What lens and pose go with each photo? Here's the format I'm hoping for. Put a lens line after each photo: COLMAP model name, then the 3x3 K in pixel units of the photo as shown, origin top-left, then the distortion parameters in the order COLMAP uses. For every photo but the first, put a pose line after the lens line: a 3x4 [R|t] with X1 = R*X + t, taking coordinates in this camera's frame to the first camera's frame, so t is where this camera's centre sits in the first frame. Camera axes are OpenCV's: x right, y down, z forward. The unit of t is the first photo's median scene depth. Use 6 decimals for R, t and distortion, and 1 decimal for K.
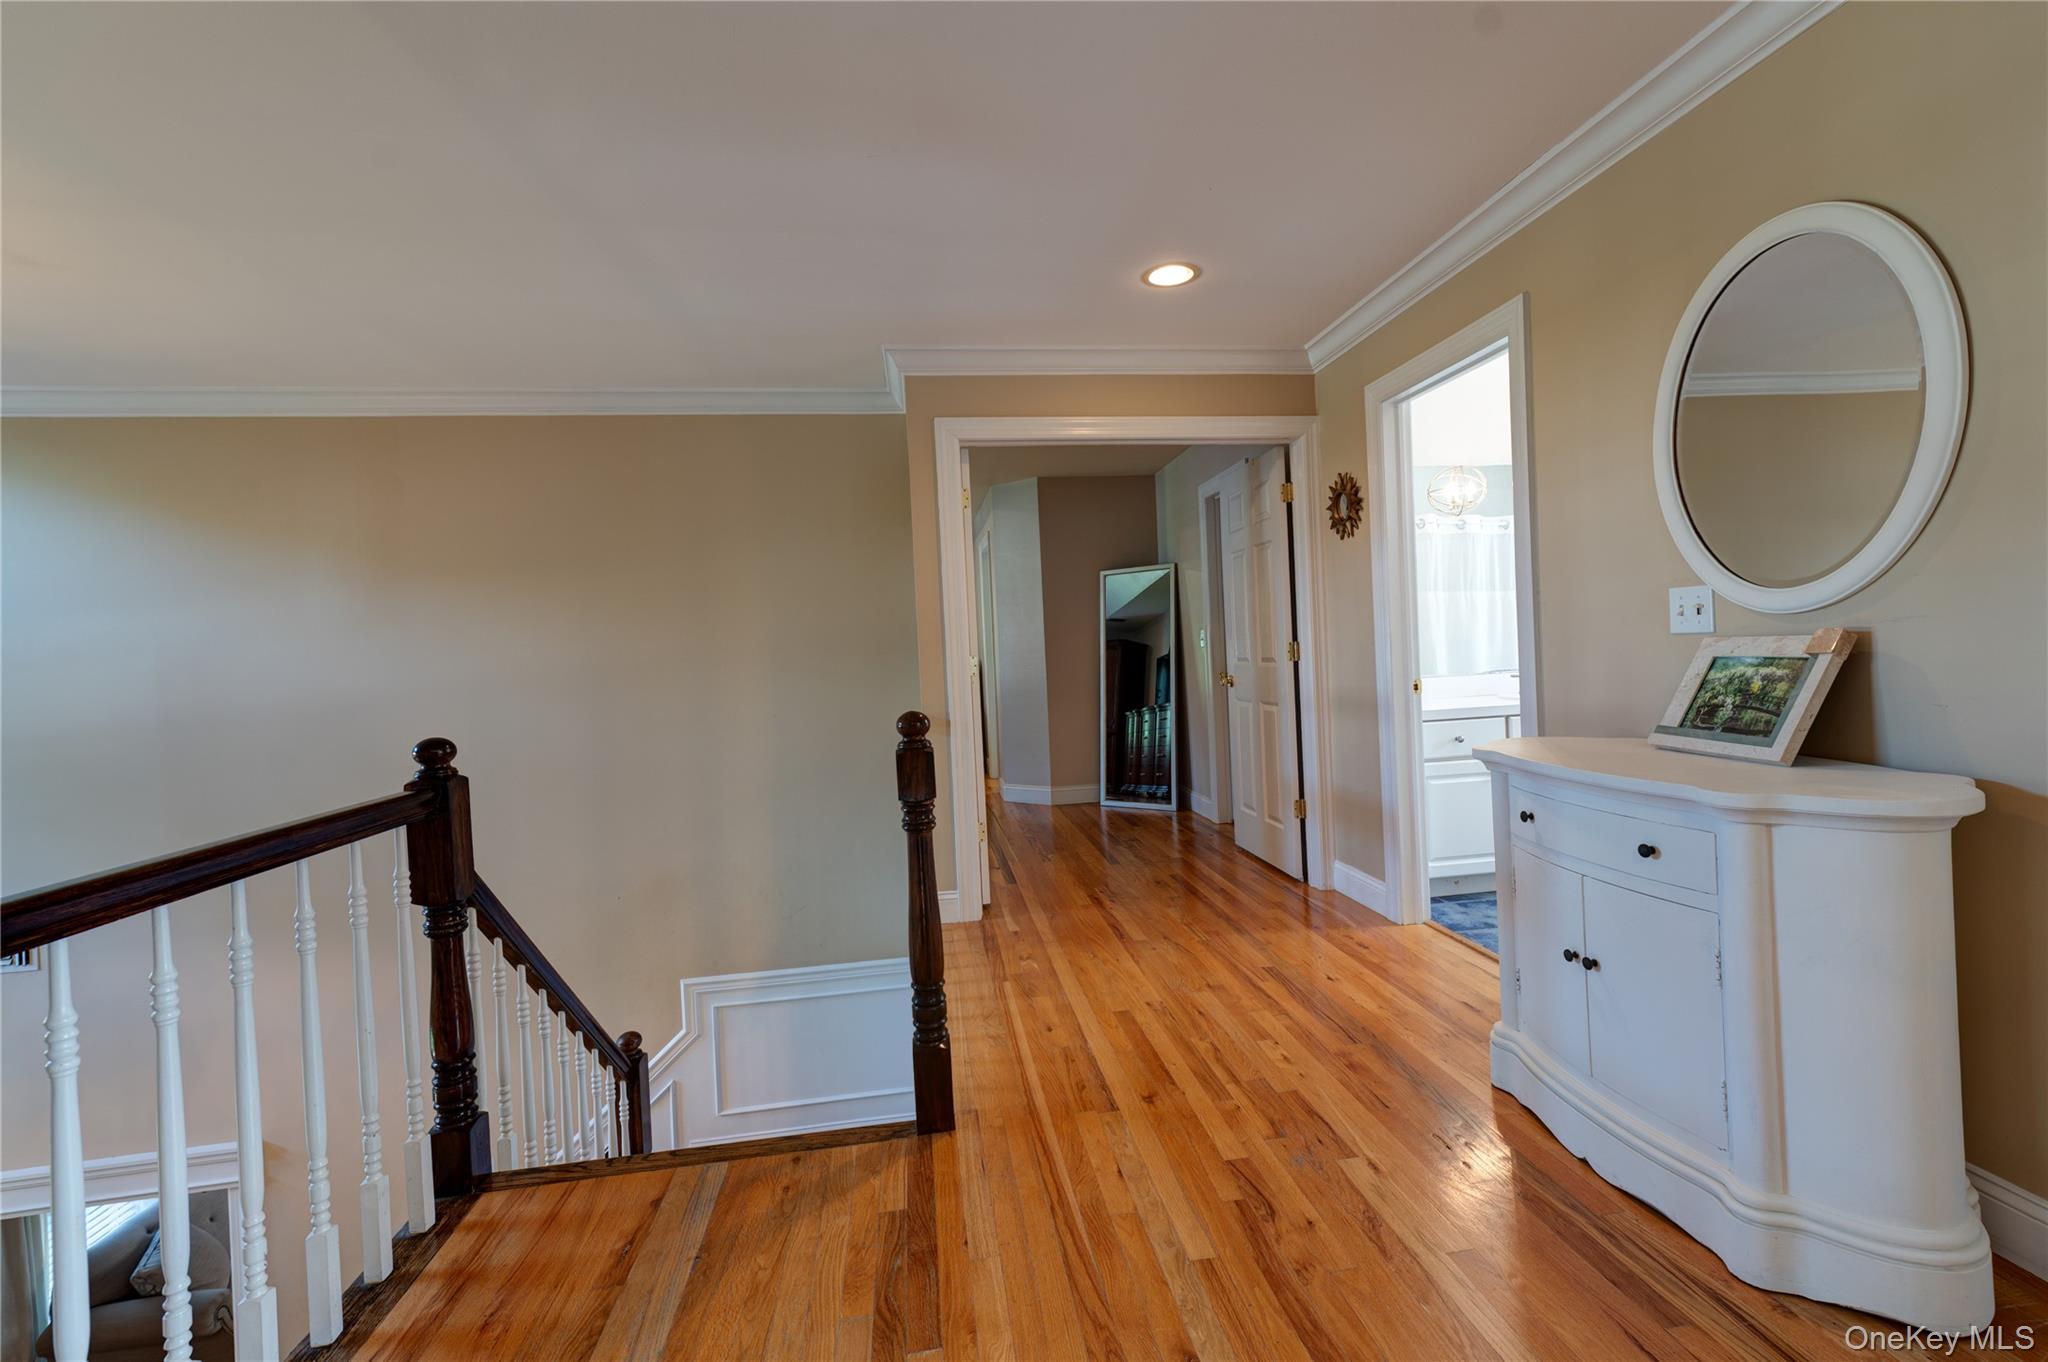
lens RADIAL K [[842.5, 0, 1029.4], [0, 842.5, 663.6], [0, 0, 1]] dist [0.014579, -0.000015]
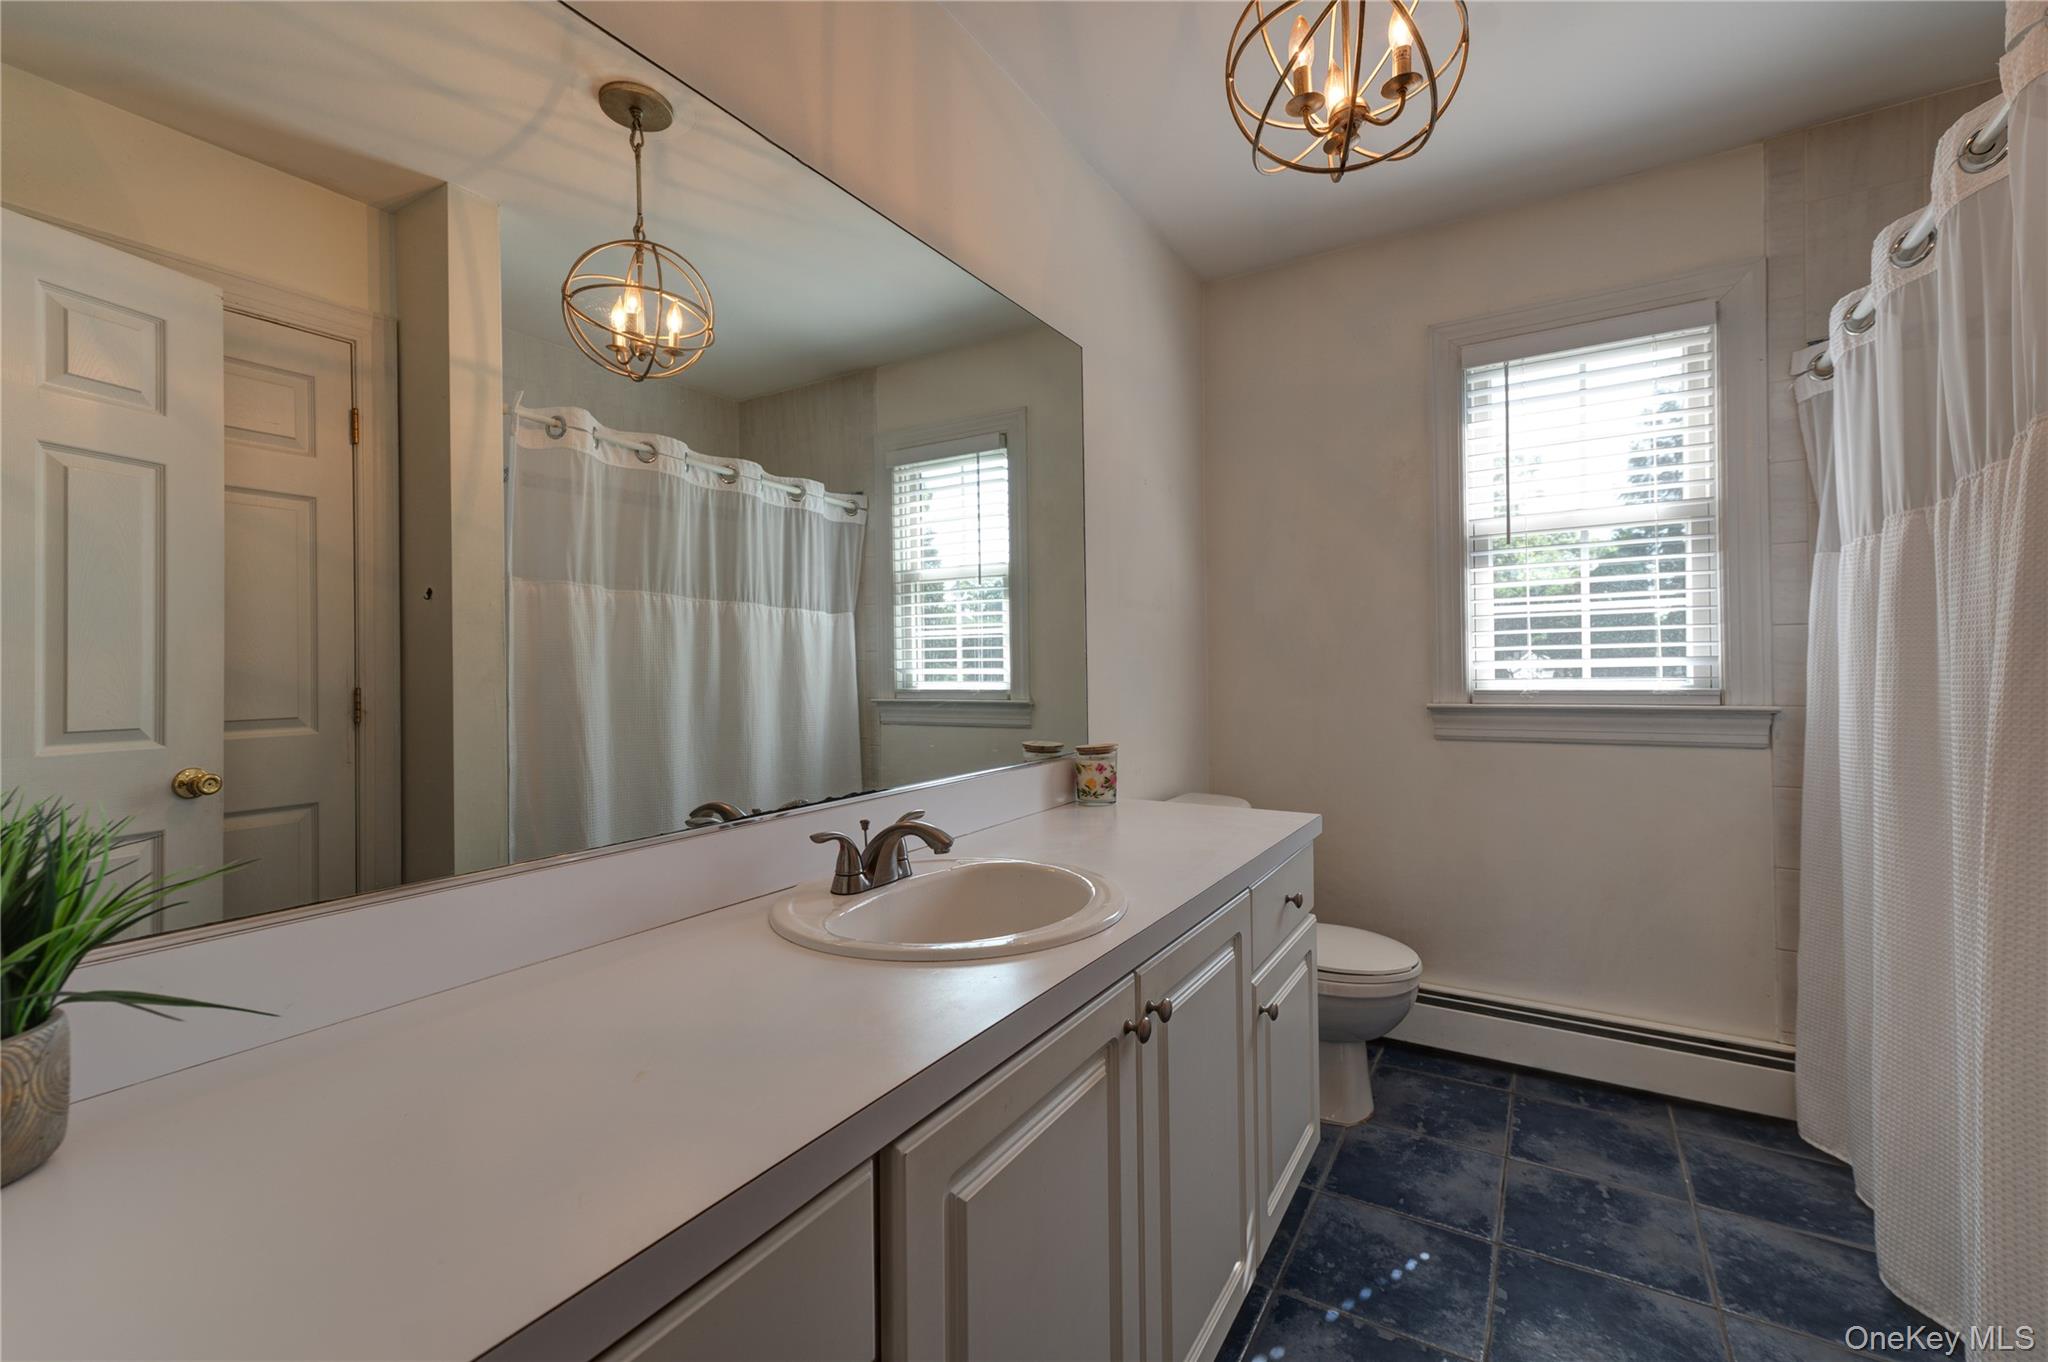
lens RADIAL K [[842.5, 0, 1026.0], [0, 842.5, 674.5], [0, 0, 1]] dist [0.014579, -0.000015]
pose [[0.642854, 0.044386, 0.764701, 0.288860], [-0.011121, 0.998755, -0.048622, -0.018283], [-0.765908, 0.022753, 0.642548, 0.534105]]
